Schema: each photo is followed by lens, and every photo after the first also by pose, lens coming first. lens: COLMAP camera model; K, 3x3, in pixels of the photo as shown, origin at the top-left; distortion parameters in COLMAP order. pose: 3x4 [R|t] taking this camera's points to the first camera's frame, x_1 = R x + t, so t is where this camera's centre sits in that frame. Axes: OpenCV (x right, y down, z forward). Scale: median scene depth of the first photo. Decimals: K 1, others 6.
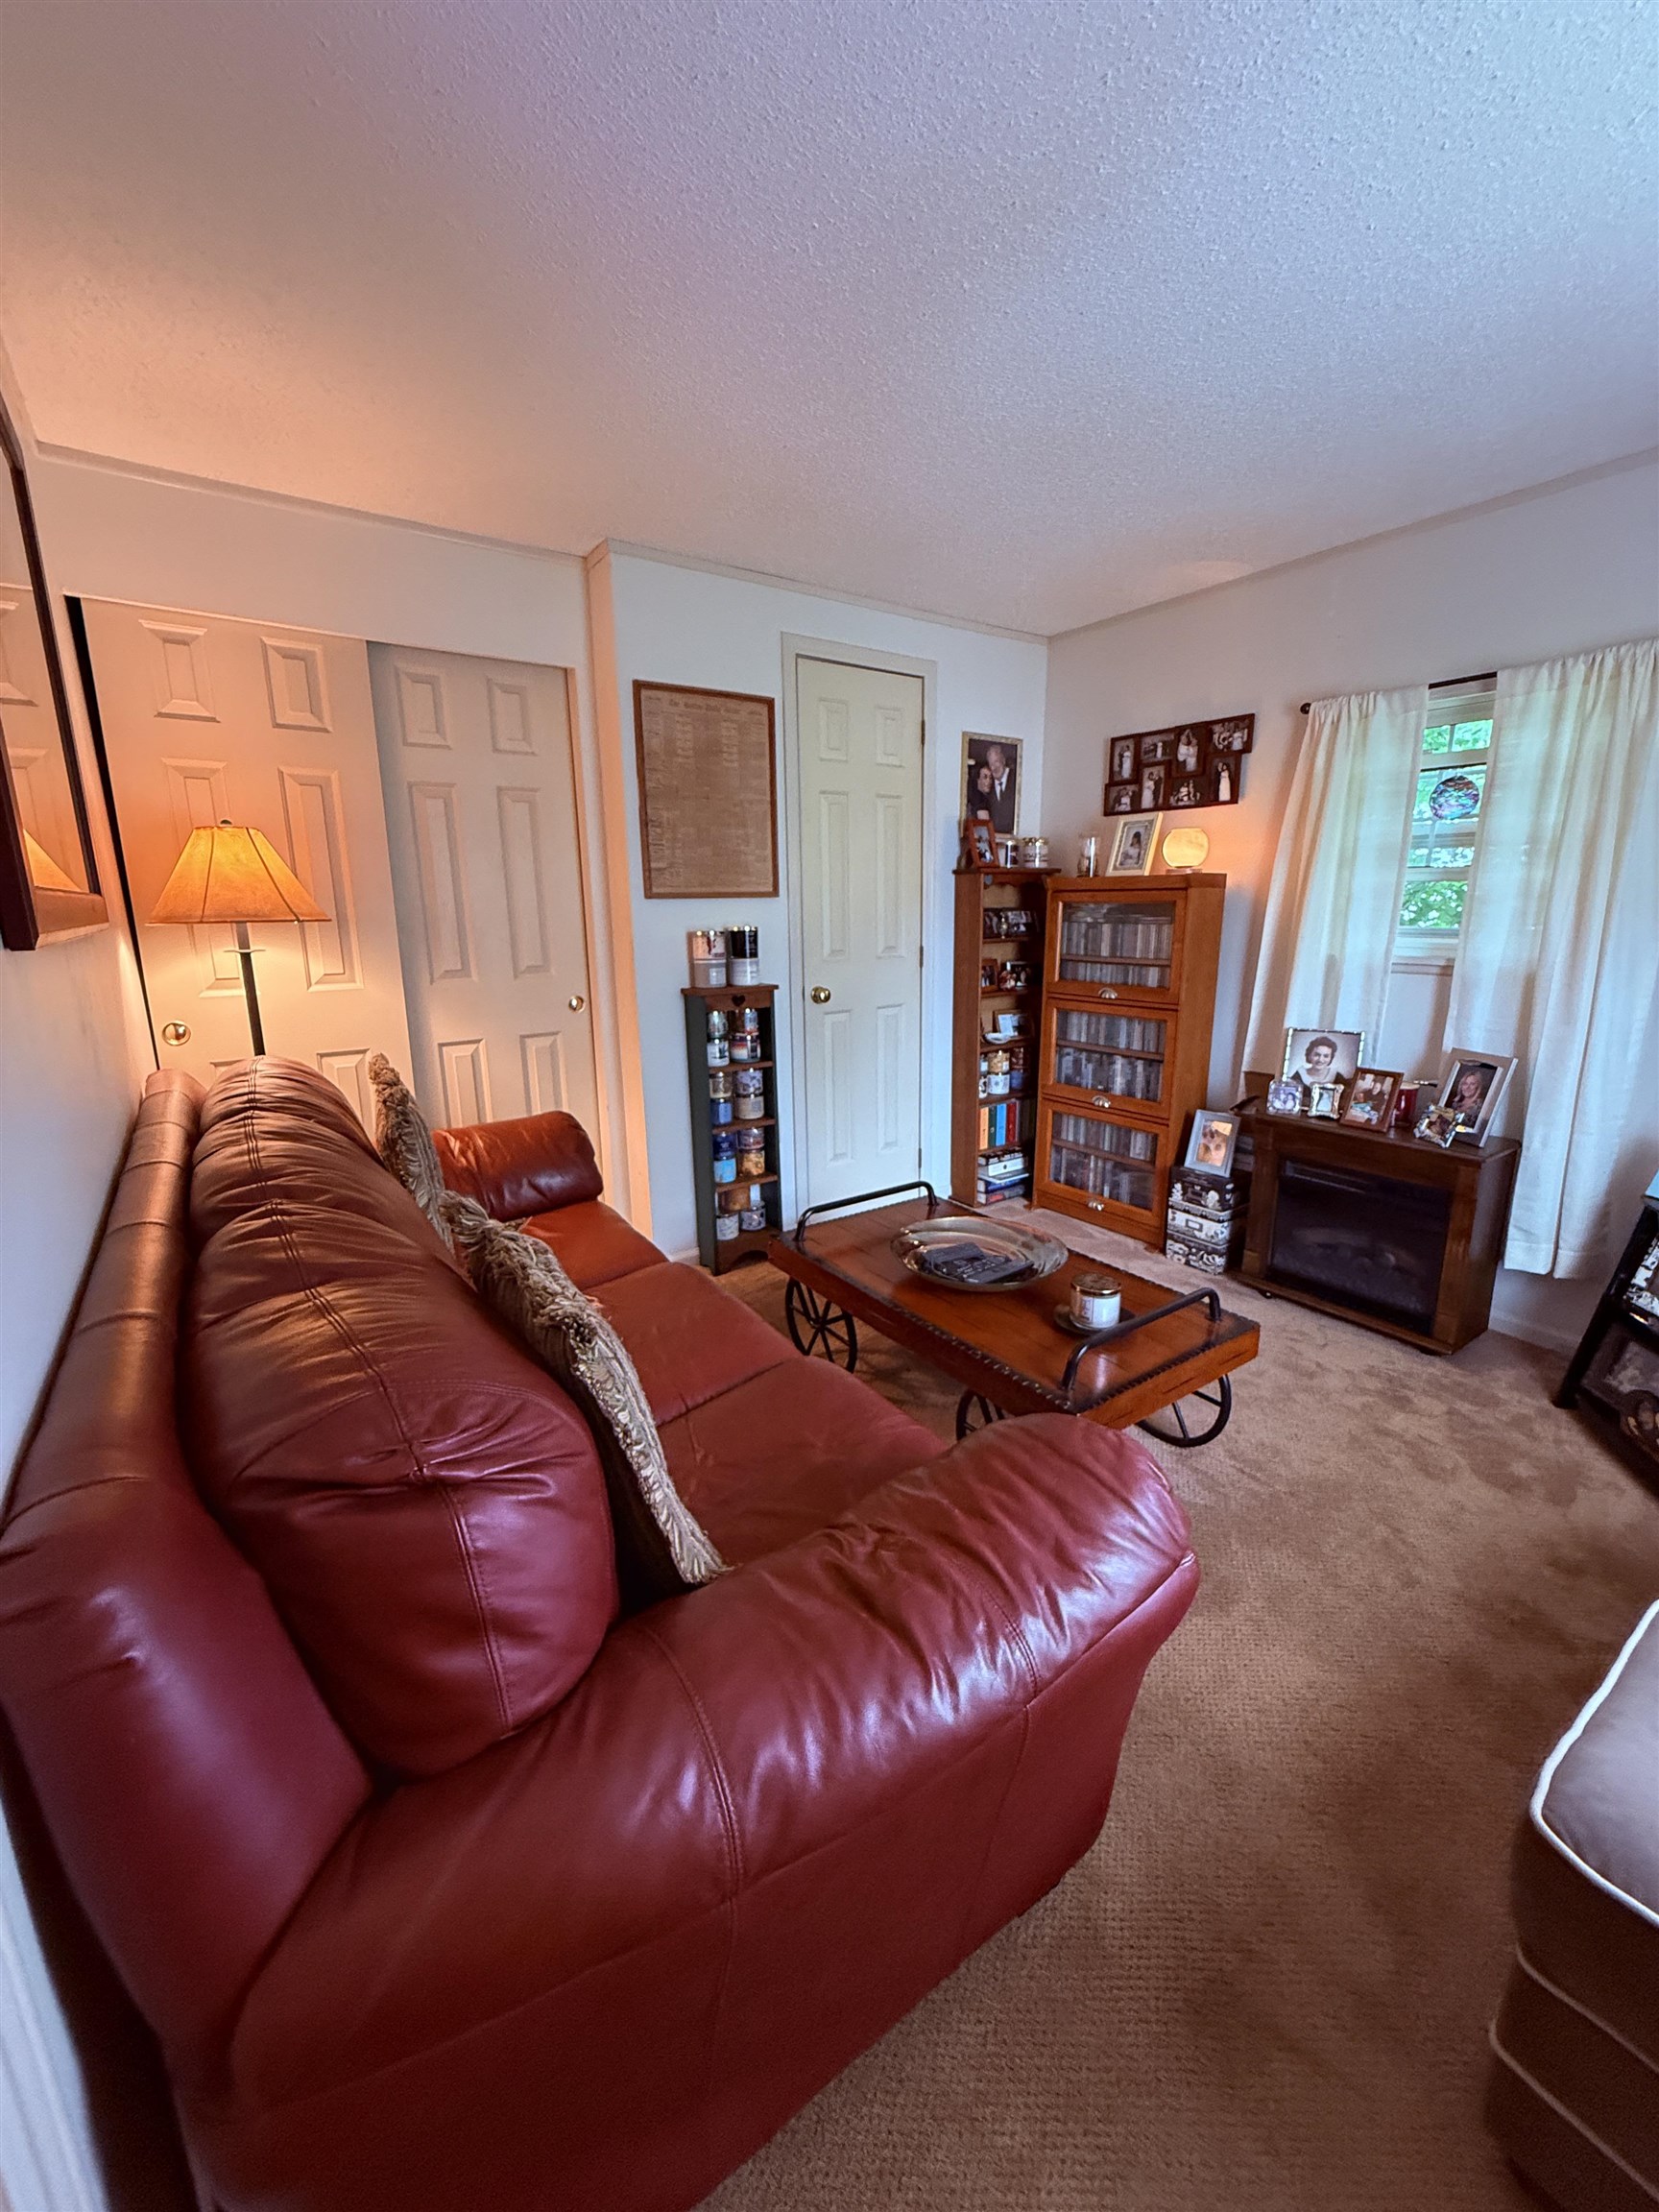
lens RADIAL K [[881.8, 0, 826.9], [0, 881.8, 1110.5], [0, 0, 1]] dist [-0.002649, 0.000025]
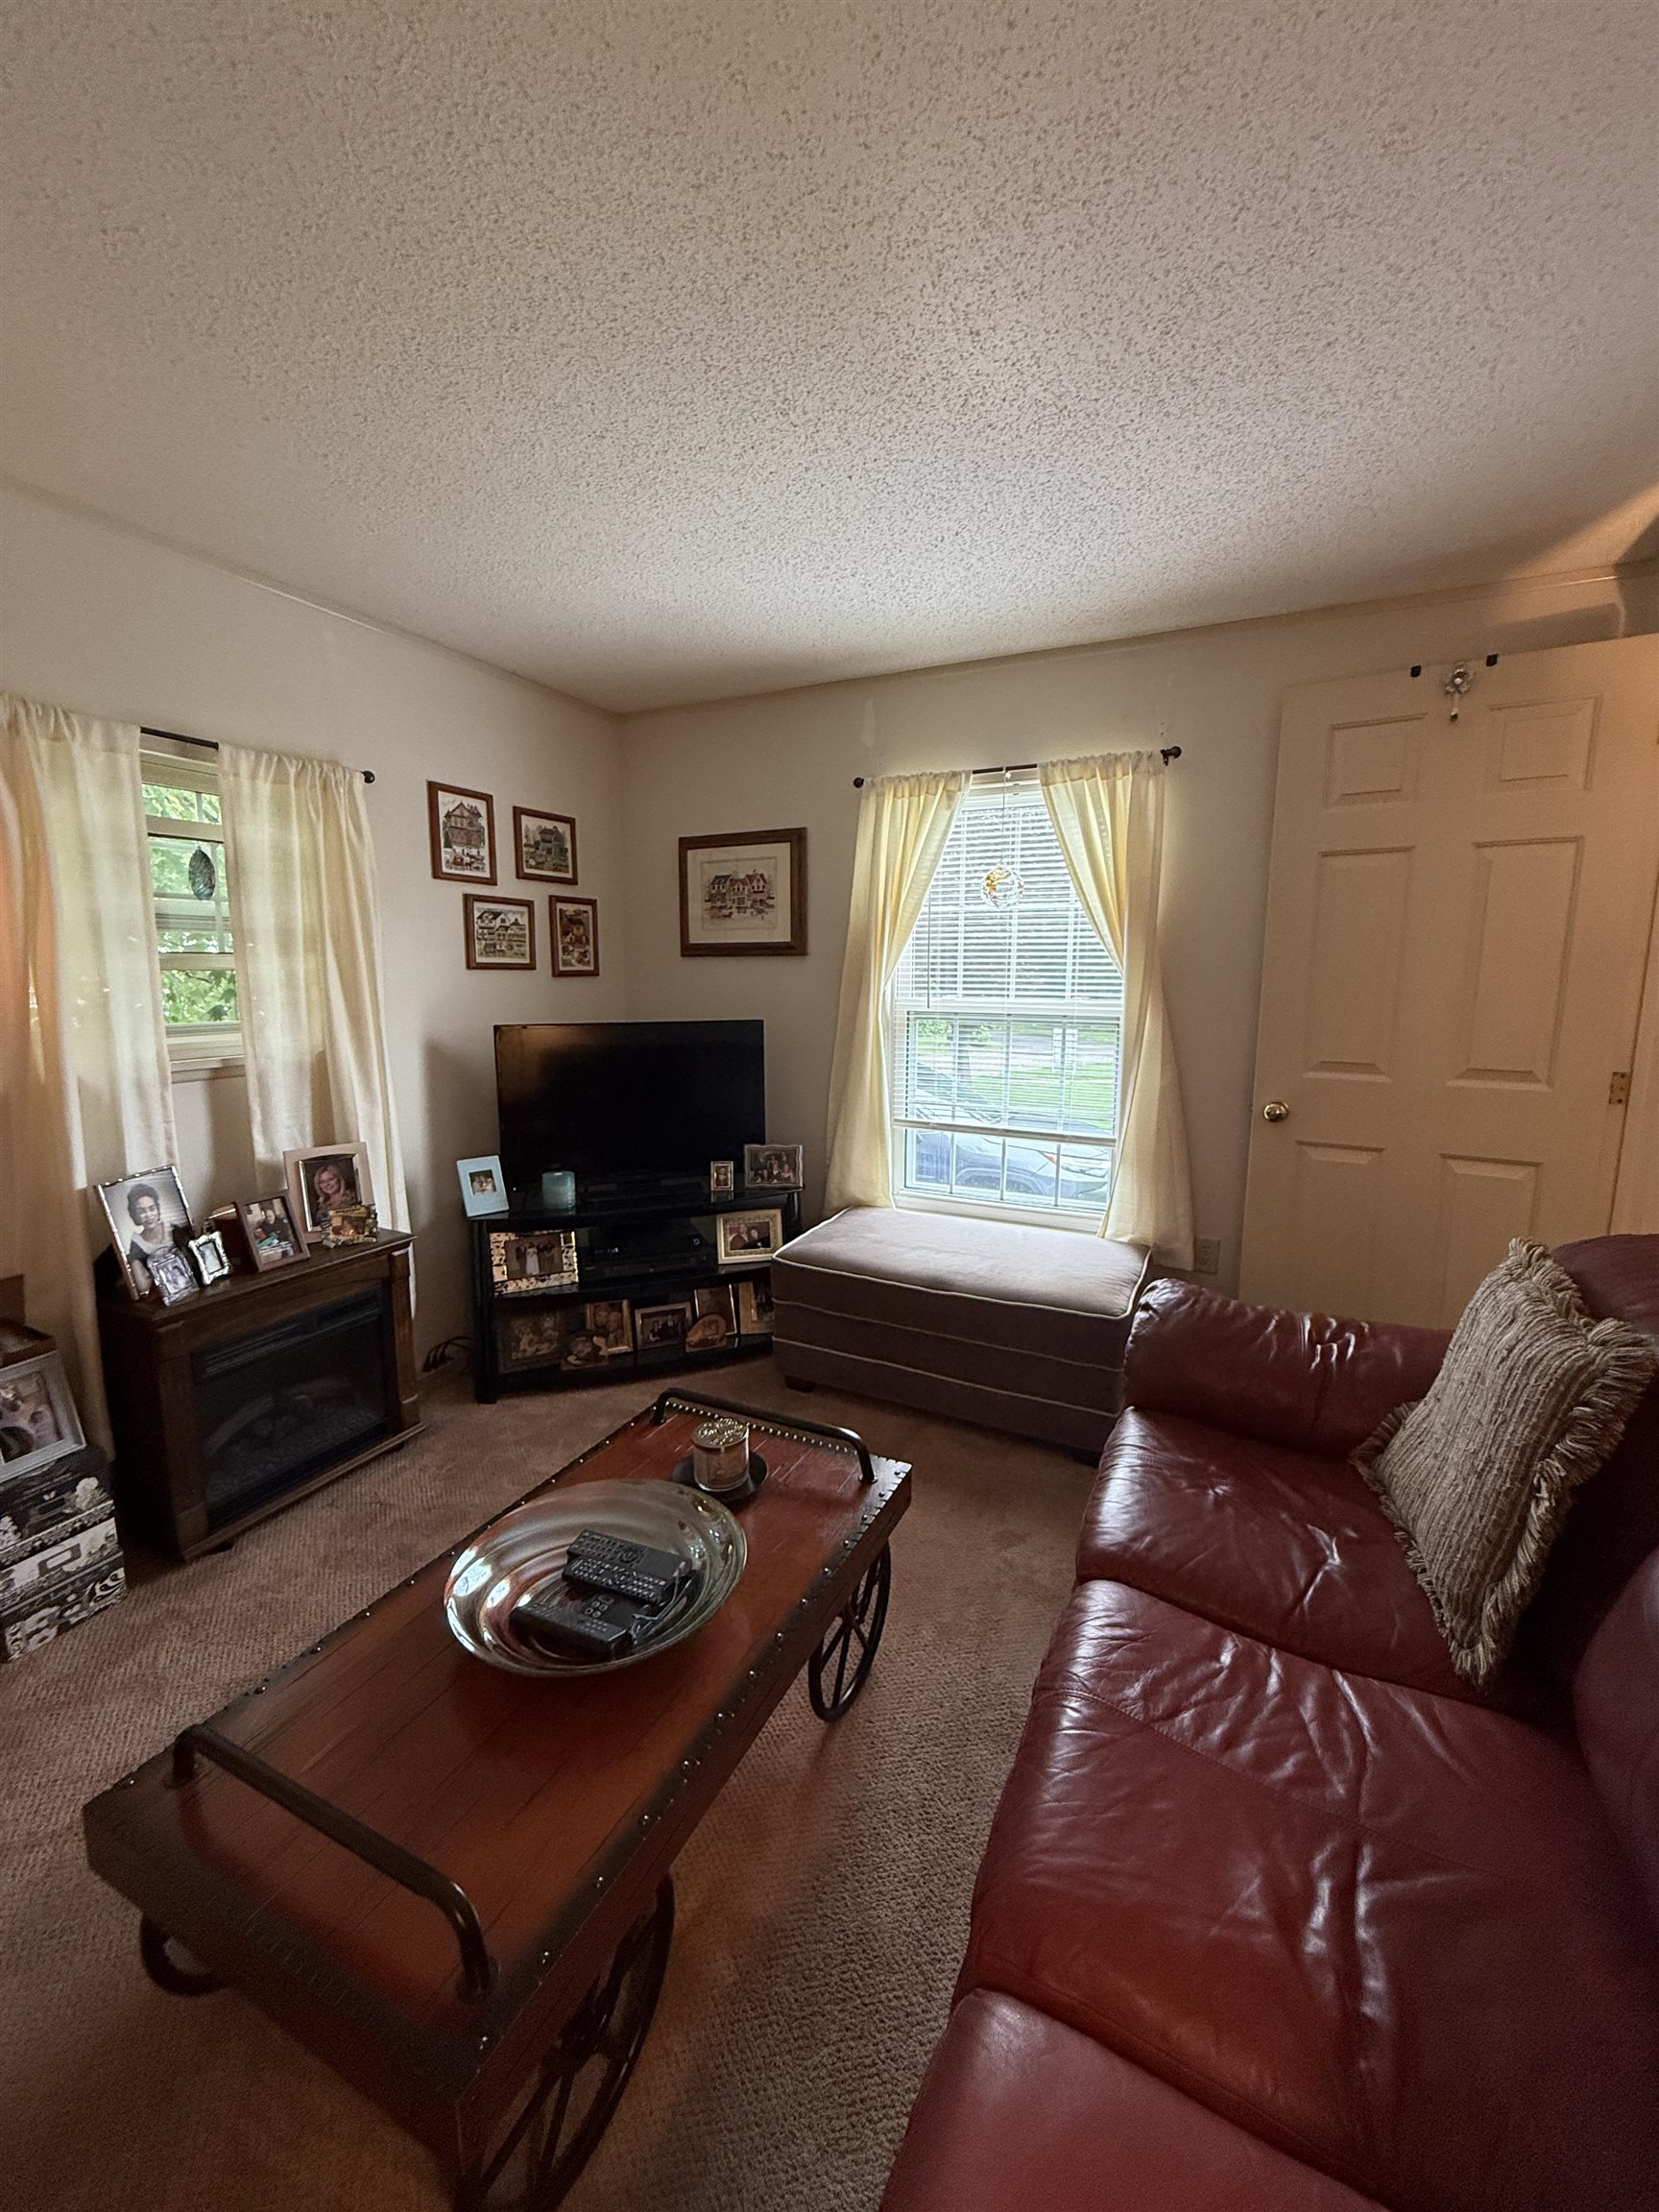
lens RADIAL K [[881.8, 0, 828.0], [0, 881.8, 1091.4], [0, 0, 1]] dist [-0.002649, 0.000025]
pose [[-0.485898, -0.117351, 0.866101, -0.325527], [0.200536, 0.949540, 0.241161, -0.225811], [-0.850699, 0.290864, -0.437847, 0.863793]]
